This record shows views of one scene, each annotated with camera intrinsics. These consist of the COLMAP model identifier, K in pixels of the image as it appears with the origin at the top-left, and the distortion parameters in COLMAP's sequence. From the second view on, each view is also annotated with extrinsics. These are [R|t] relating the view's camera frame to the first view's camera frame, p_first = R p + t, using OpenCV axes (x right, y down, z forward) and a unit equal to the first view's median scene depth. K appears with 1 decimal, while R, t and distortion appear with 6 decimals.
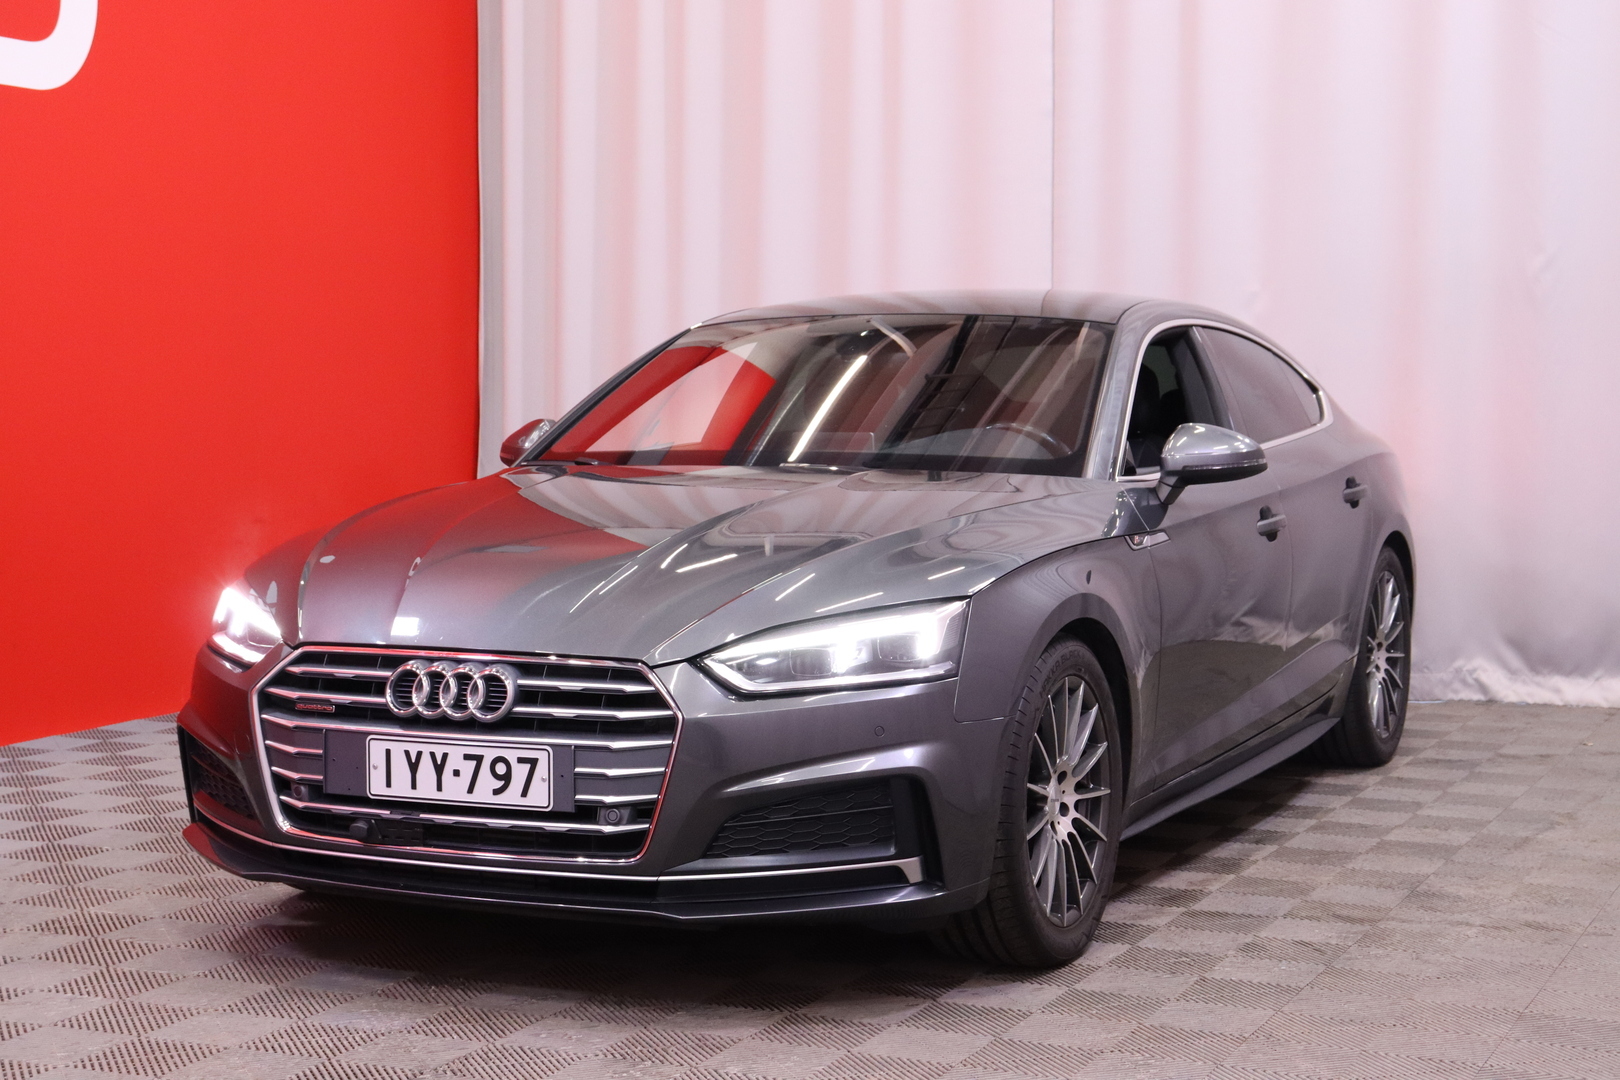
lens RADIAL K [[2754.8, 0, 811.9], [0, 2754.8, 549.8], [0, 0, 1]] dist [0.106461, 0.000000]
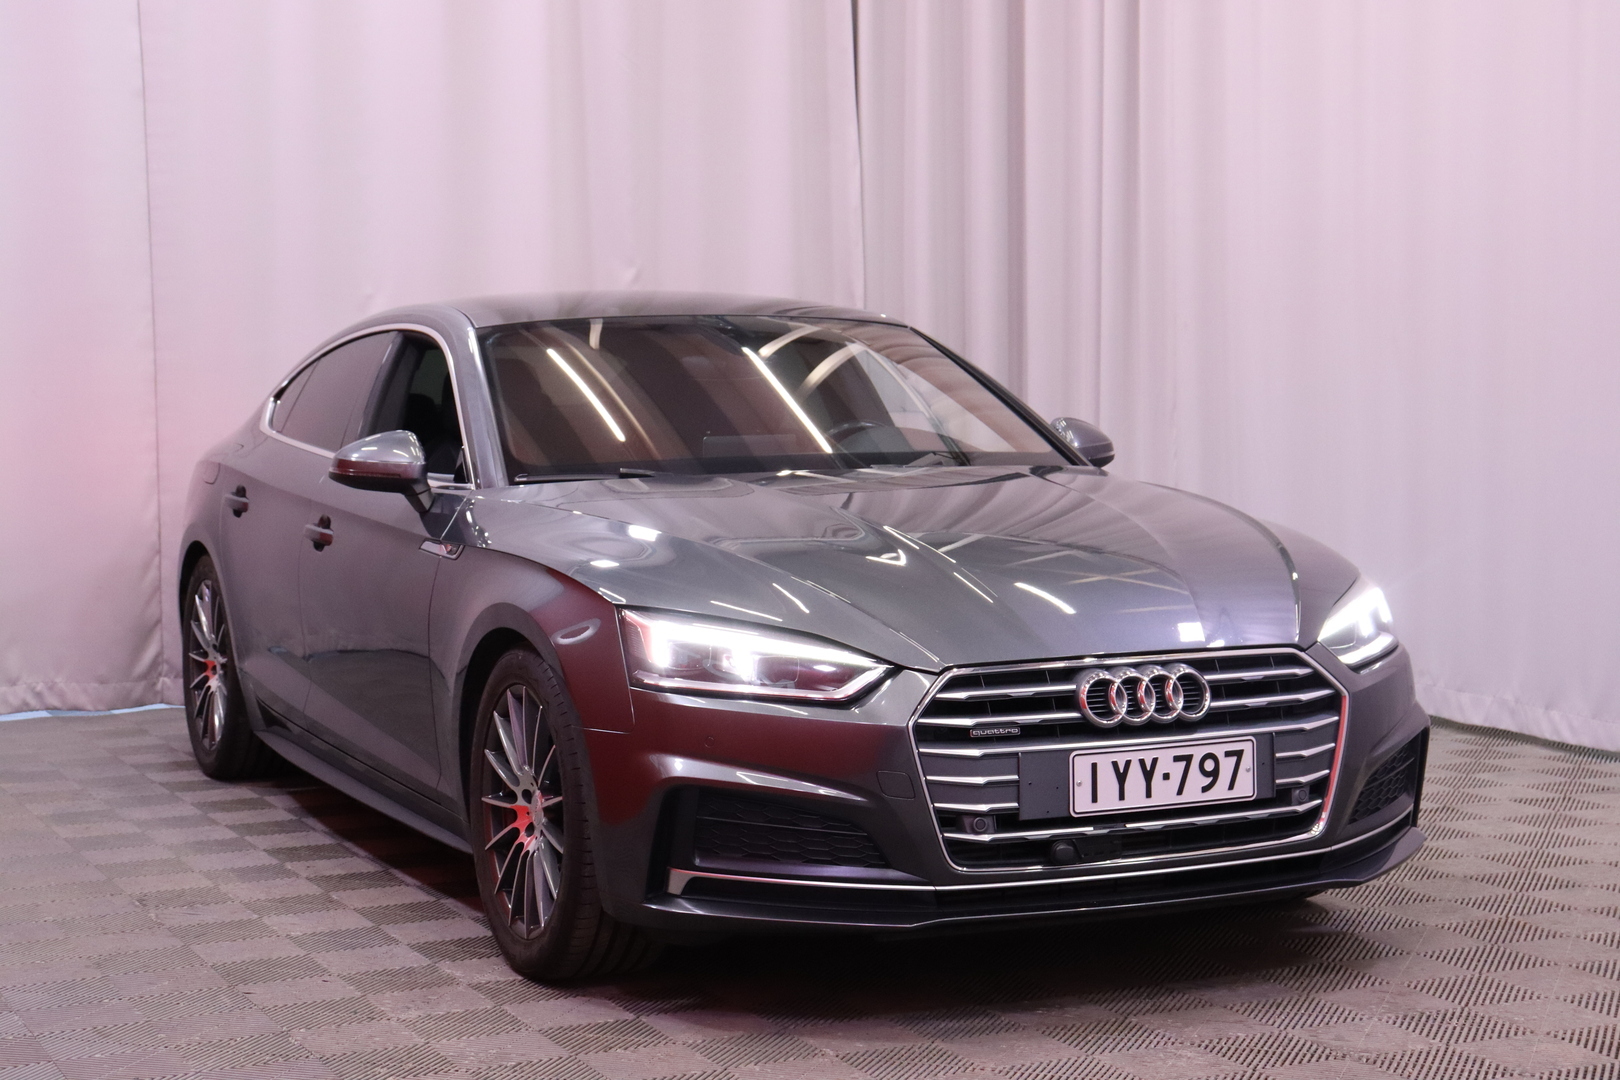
lens RADIAL K [[2919.9, 0, 814.5], [0, 2919.9, 545.6], [0, 0, 1]] dist [-0.023563, 0.000000]
pose [[0.626074, -0.059506, 0.777489, -1.016067], [0.063507, 0.997663, 0.025218, -0.036226], [-0.777173, 0.033588, 0.628390, 0.436552]]
